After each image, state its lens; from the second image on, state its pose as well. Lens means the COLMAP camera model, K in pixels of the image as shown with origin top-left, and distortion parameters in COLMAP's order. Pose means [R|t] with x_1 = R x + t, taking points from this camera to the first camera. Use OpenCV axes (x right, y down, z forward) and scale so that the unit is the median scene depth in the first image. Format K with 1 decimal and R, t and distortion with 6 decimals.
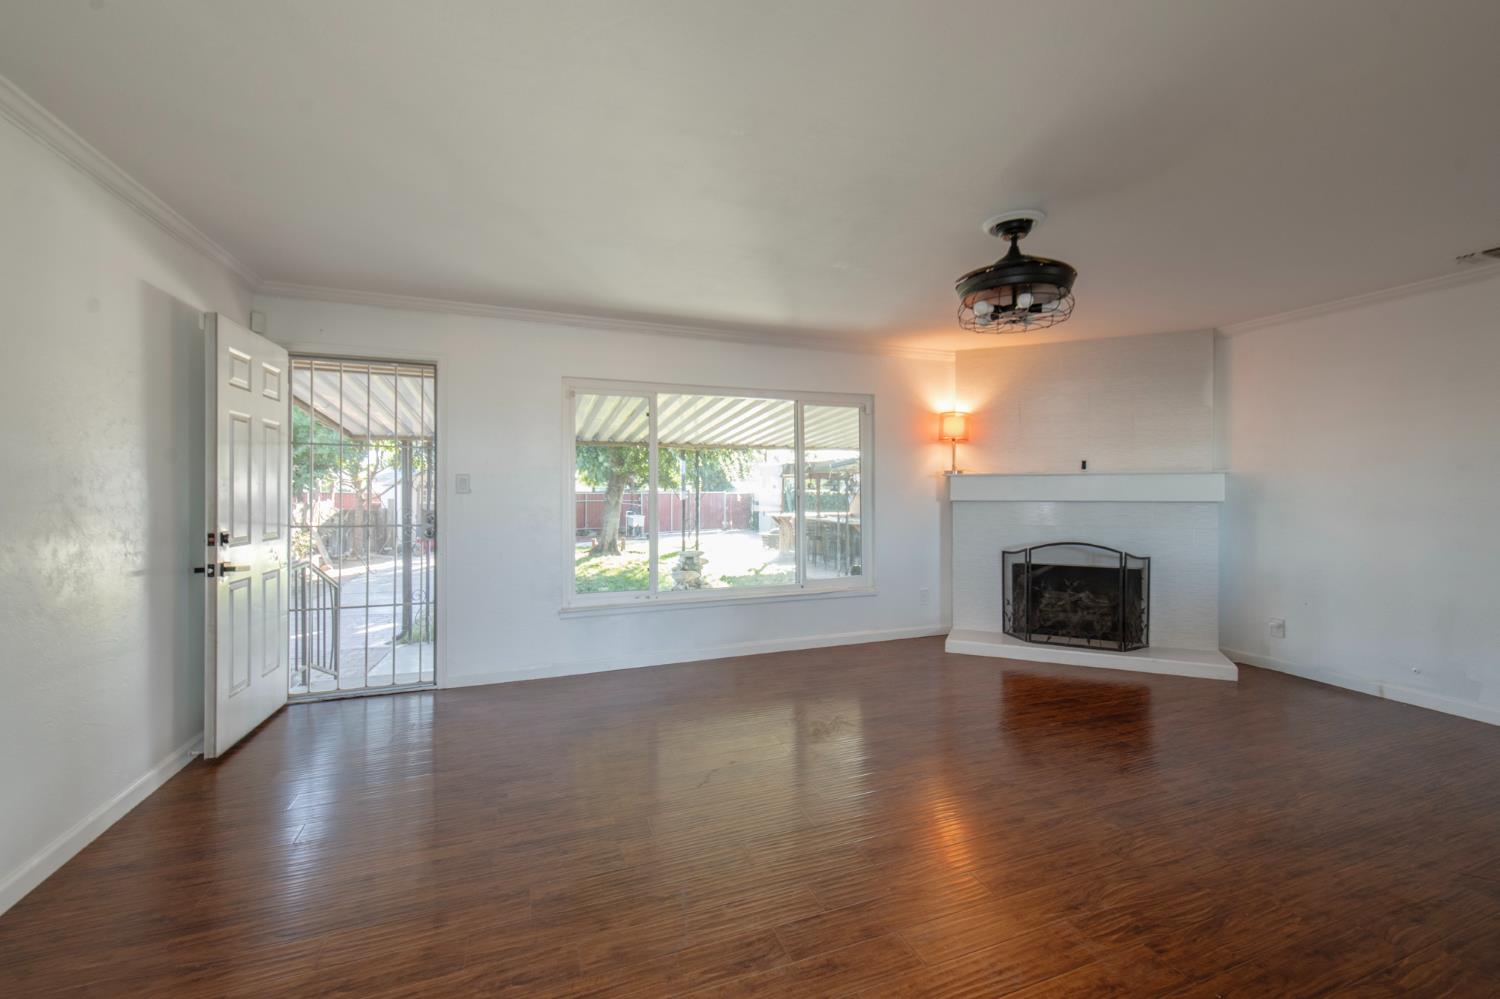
lens RADIAL K [[608.0, 0, 770.4], [0, 608.0, 489.3], [0, 0, 1]] dist [0.003150, 0.000209]
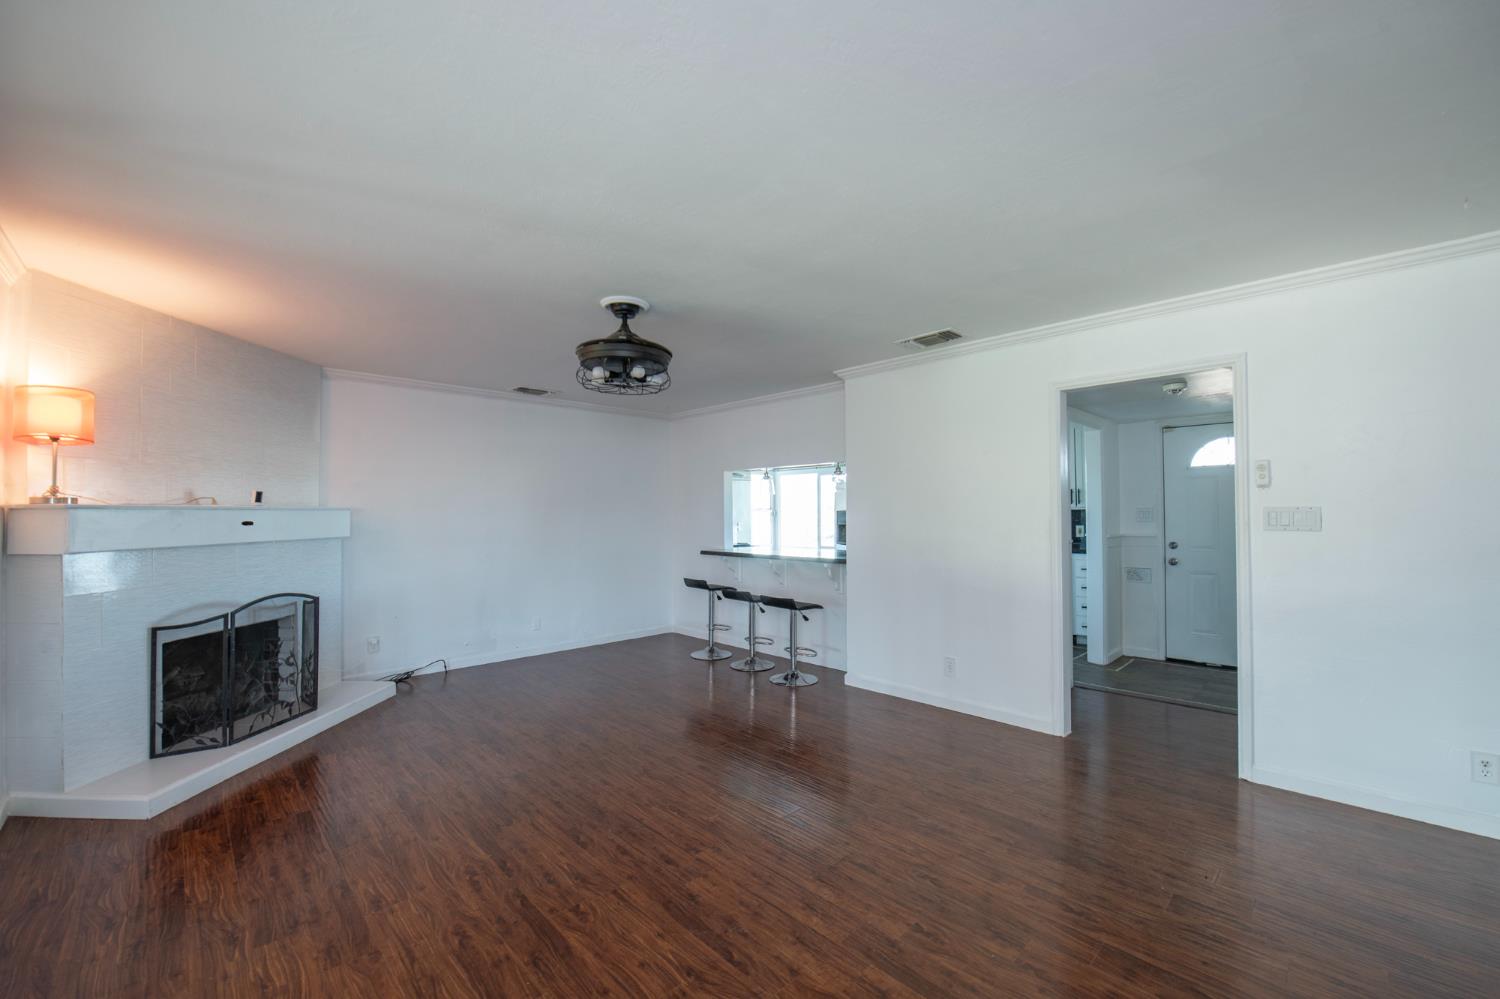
lens RADIAL K [[607.0, 0, 750.0], [0, 607.0, 499.5], [0, 0, 1]] dist [-0.015124, -0.000152]
pose [[-0.381555, 0.023689, 0.924043, -0.524011], [0.004086, 0.999705, -0.023942, -0.017111], [-0.924337, -0.005360, -0.381539, 0.817095]]
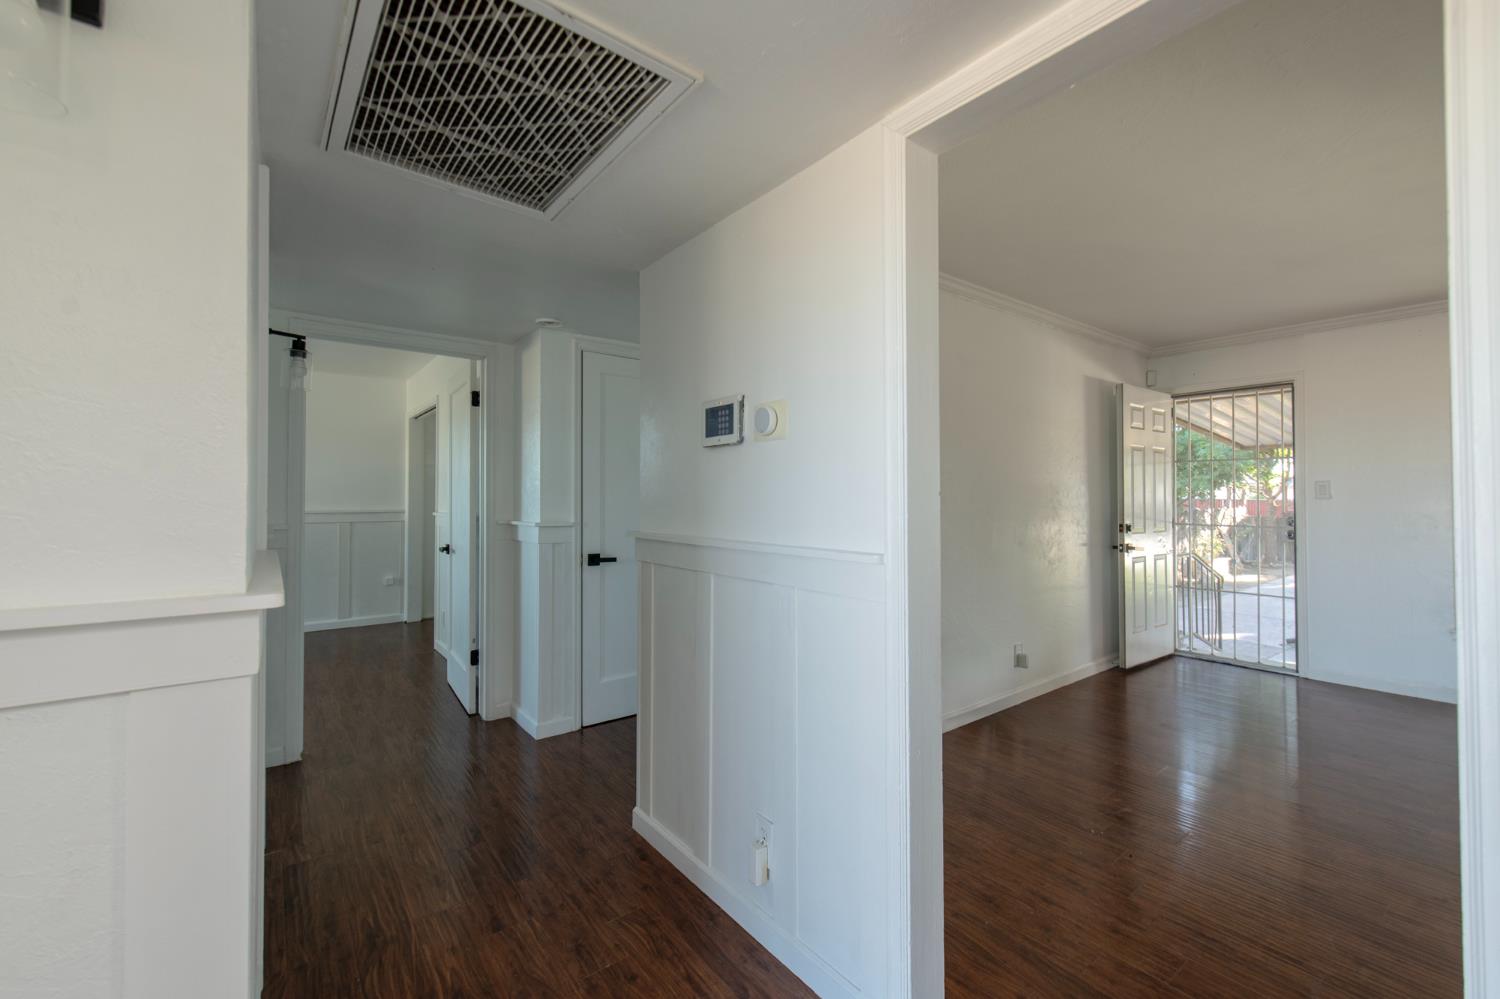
lens RADIAL K [[607.0, 0, 750.0], [0, 607.0, 499.5], [0, 0, 1]] dist [-0.015124, -0.000152]
pose [[0.241270, -0.002452, -0.970455, 0.258406], [0.006724, 0.999977, -0.000855, 0.002547], [0.970435, -0.006319, 0.241281, -0.216301]]
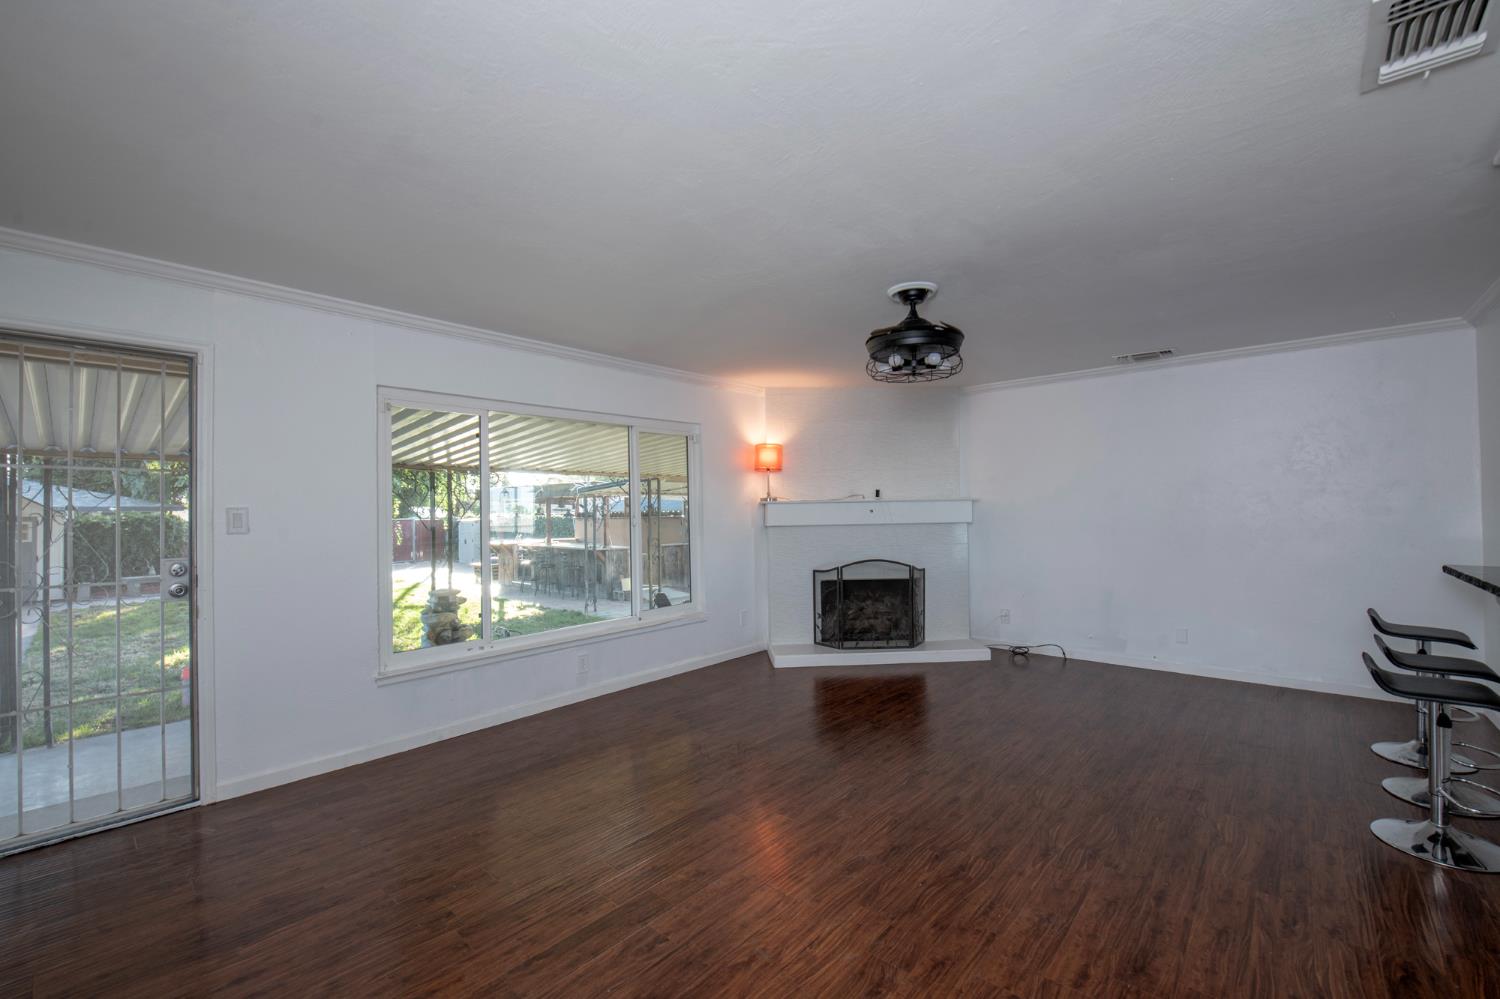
lens RADIAL K [[607.0, 0, 750.0], [0, 607.0, 499.5], [0, 0, 1]] dist [-0.015124, -0.000152]
pose [[0.893690, -0.003480, 0.448672, -0.269988], [0.012397, 0.999780, -0.016937, -0.012713], [-0.448514, 0.020698, 0.893536, 0.070279]]
